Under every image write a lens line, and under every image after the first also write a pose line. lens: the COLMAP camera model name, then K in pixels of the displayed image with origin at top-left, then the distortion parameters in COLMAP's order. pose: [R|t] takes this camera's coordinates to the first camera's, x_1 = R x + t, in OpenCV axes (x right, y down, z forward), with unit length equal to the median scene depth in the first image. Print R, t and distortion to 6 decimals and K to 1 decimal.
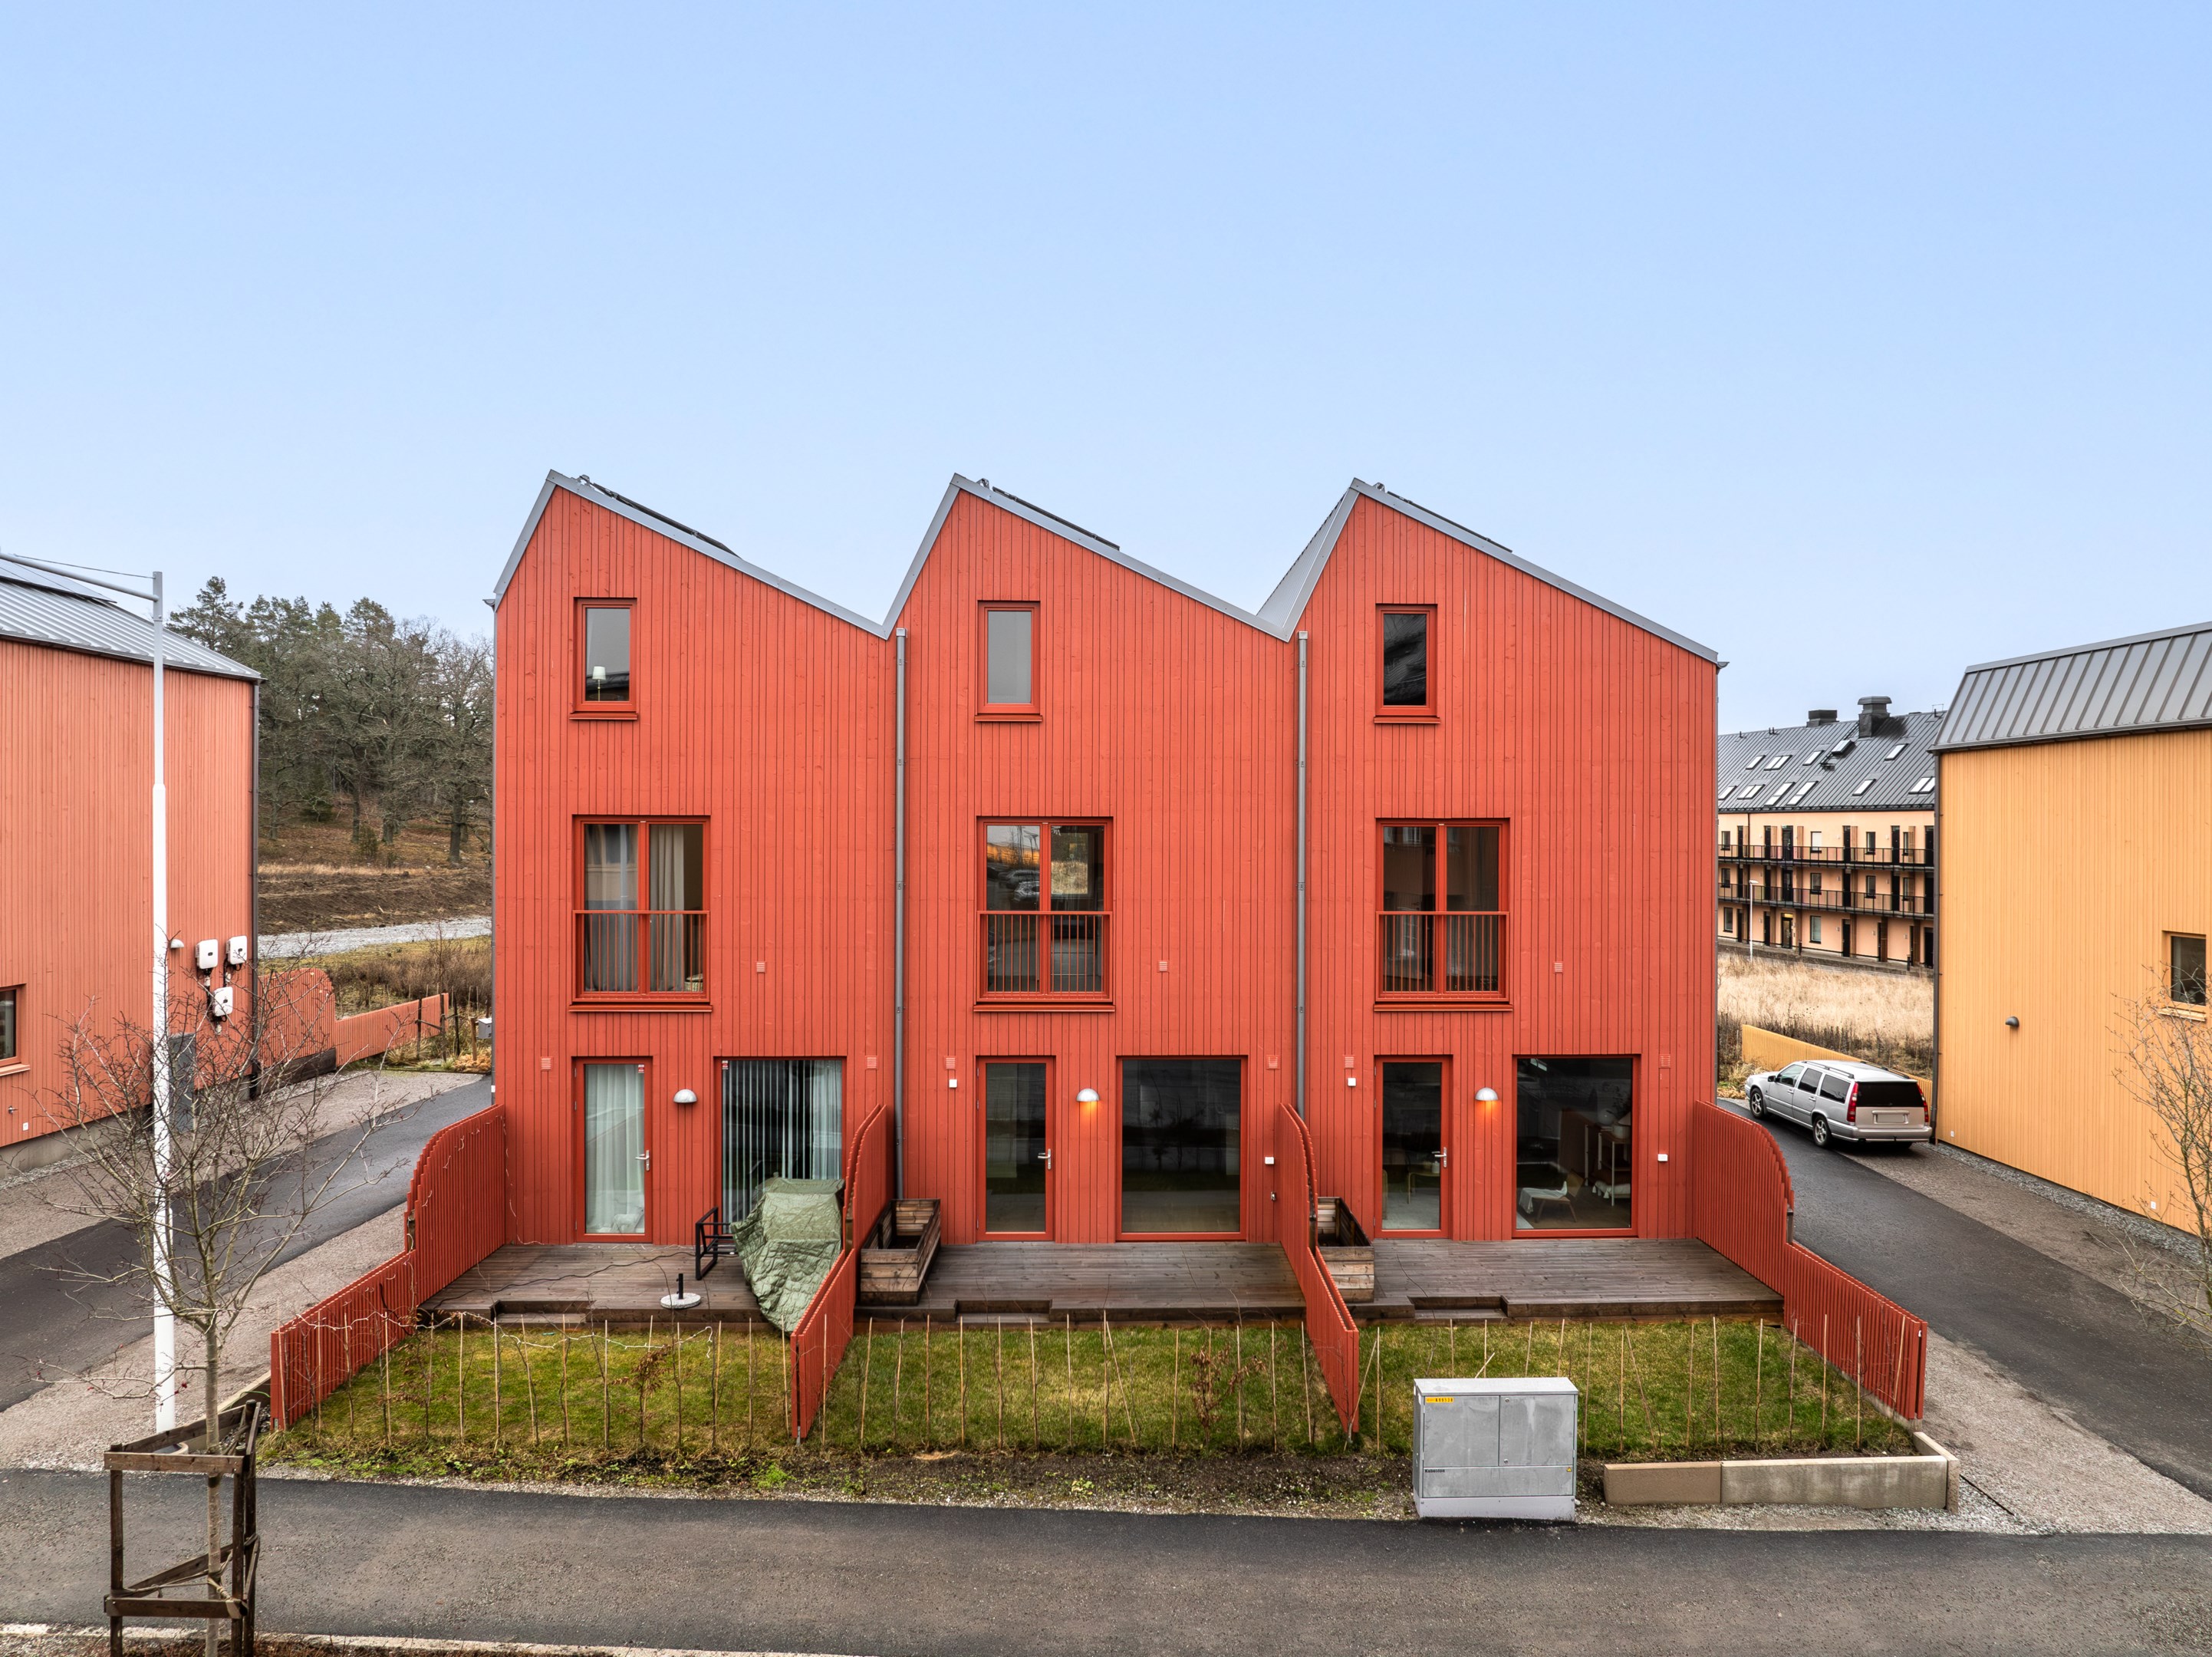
lens RADIAL K [[1581.2, 0, 1154.9], [0, 1581.2, 826.4], [0, 0, 1]] dist [-0.058553, 0.032848]
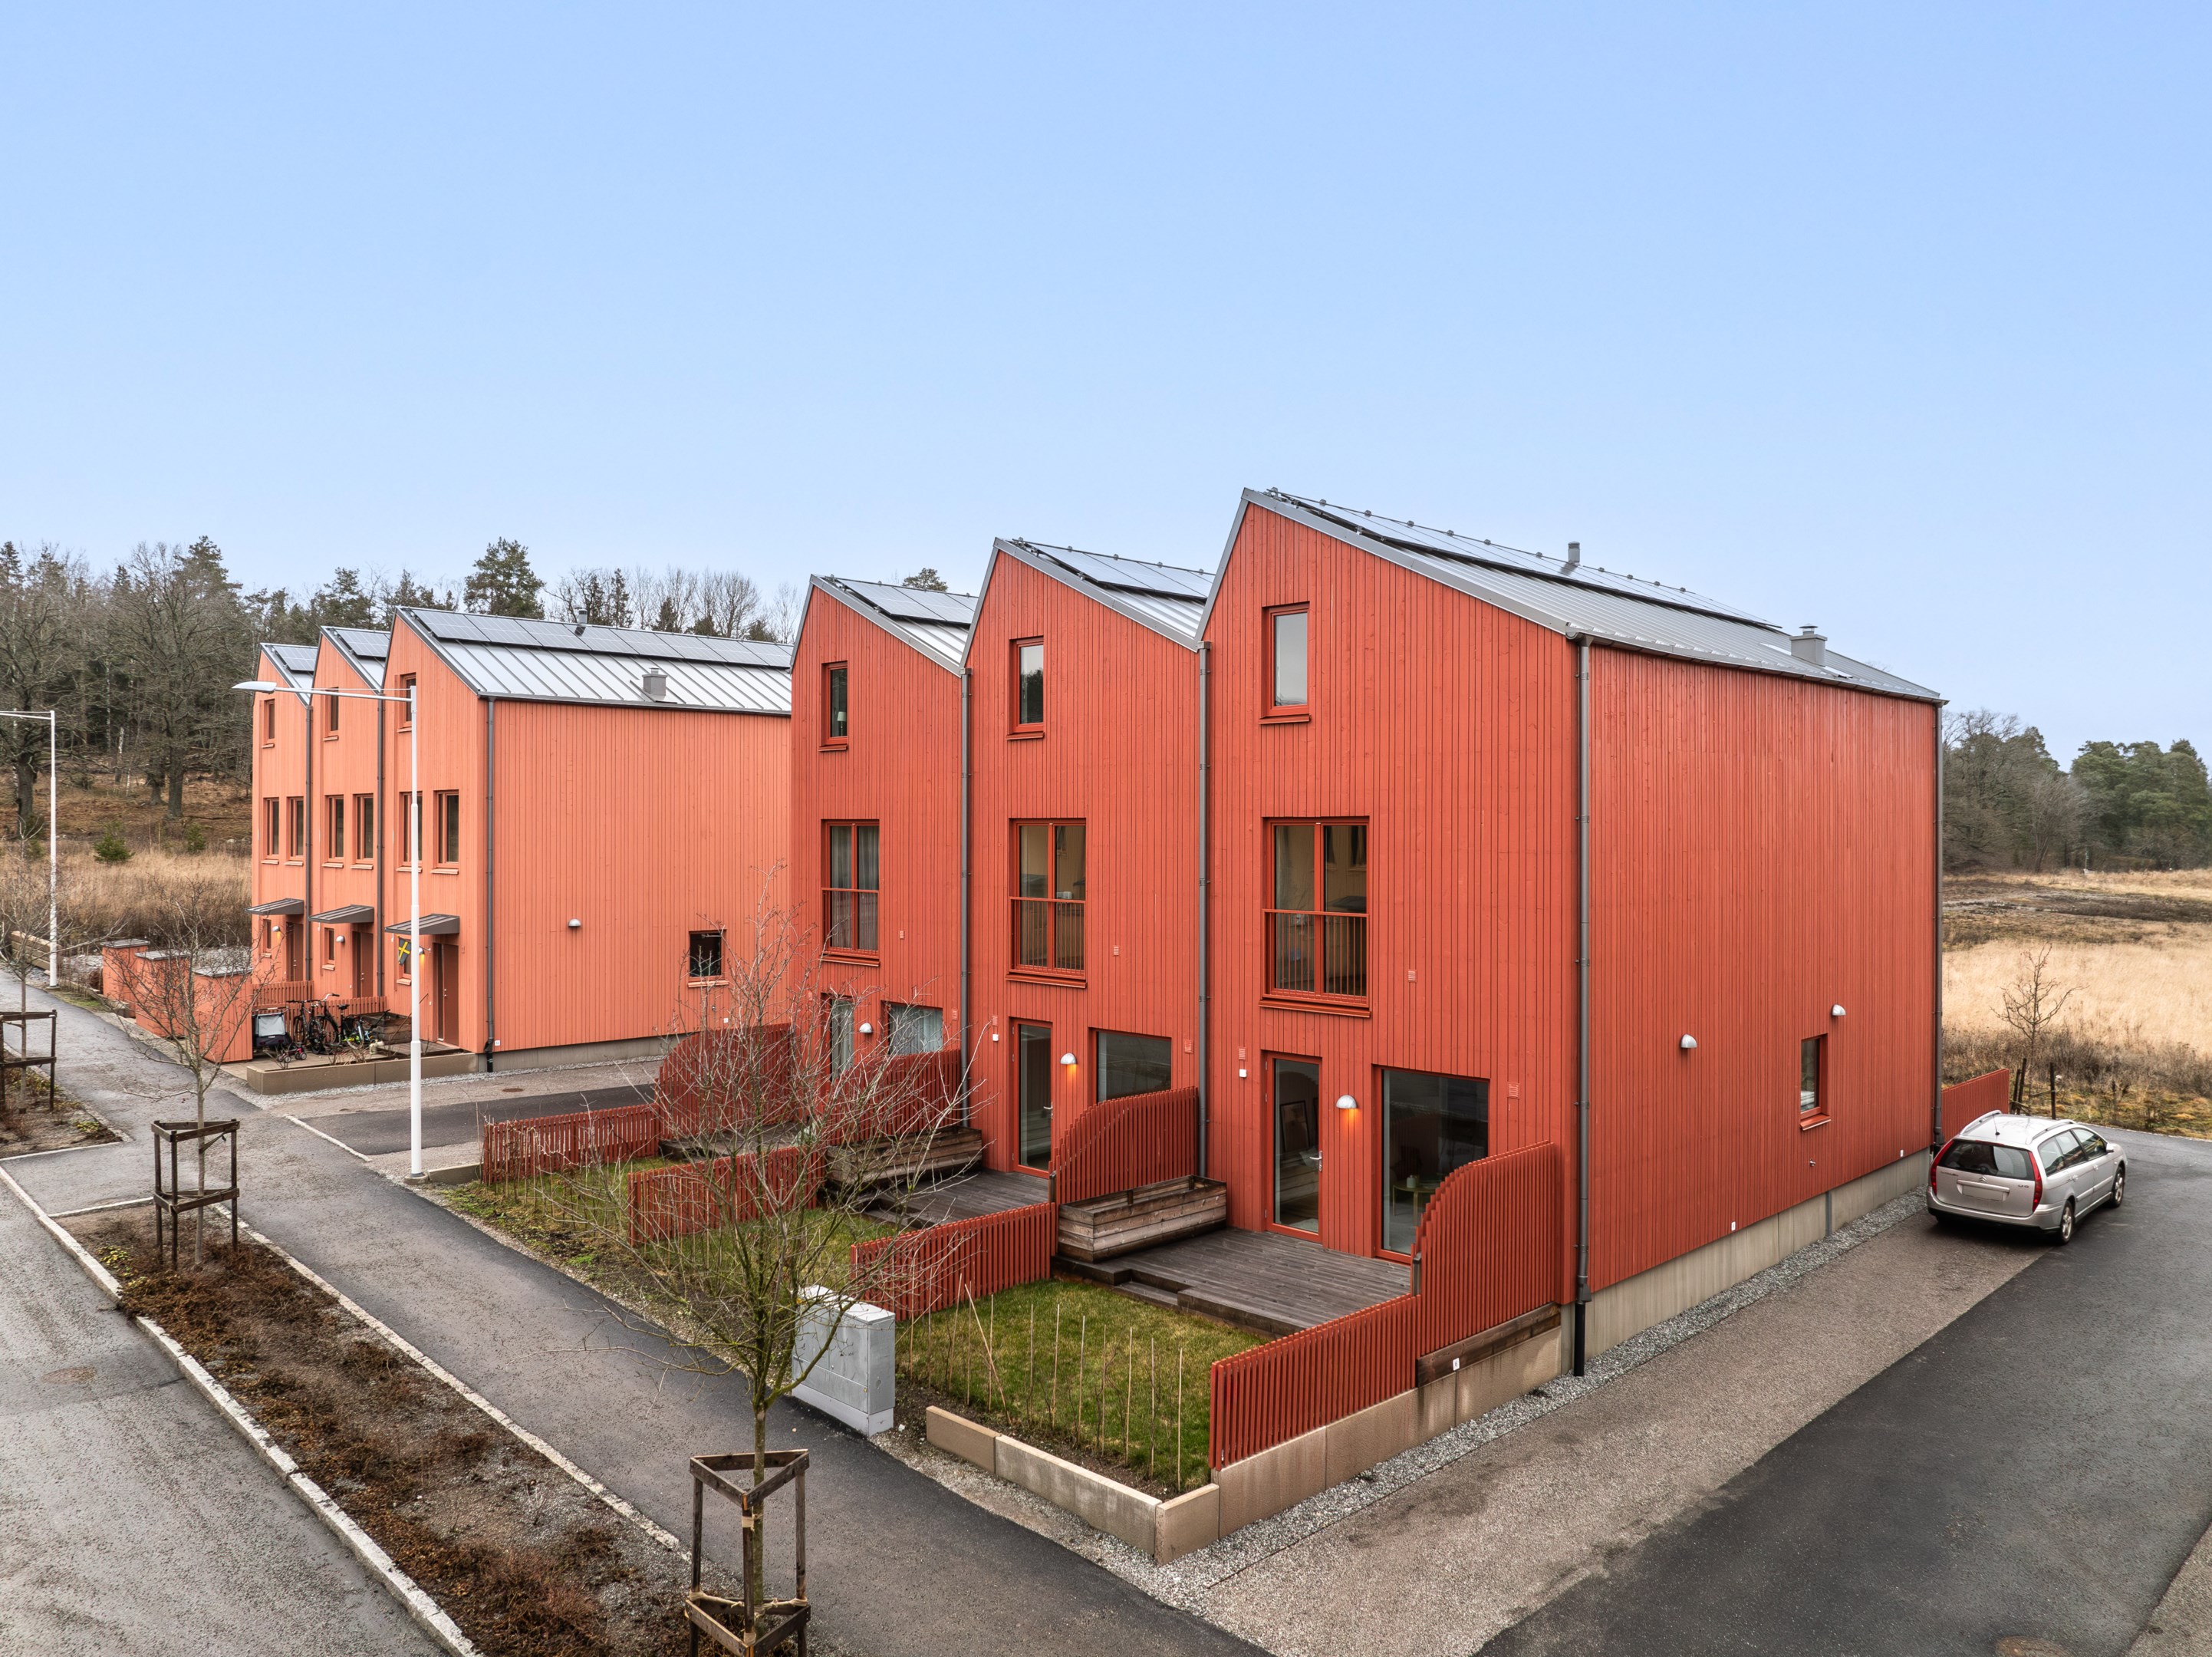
lens RADIAL K [[1581.2, 0, 1154.9], [0, 1581.2, 826.4], [0, 0, 1]] dist [-0.058553, 0.032848]
pose [[0.688057, -0.002964, -0.725651, 0.832045], [0.002551, 0.999995, -0.001666, 0.002221], [0.725652, -0.000705, 0.688061, 0.247097]]
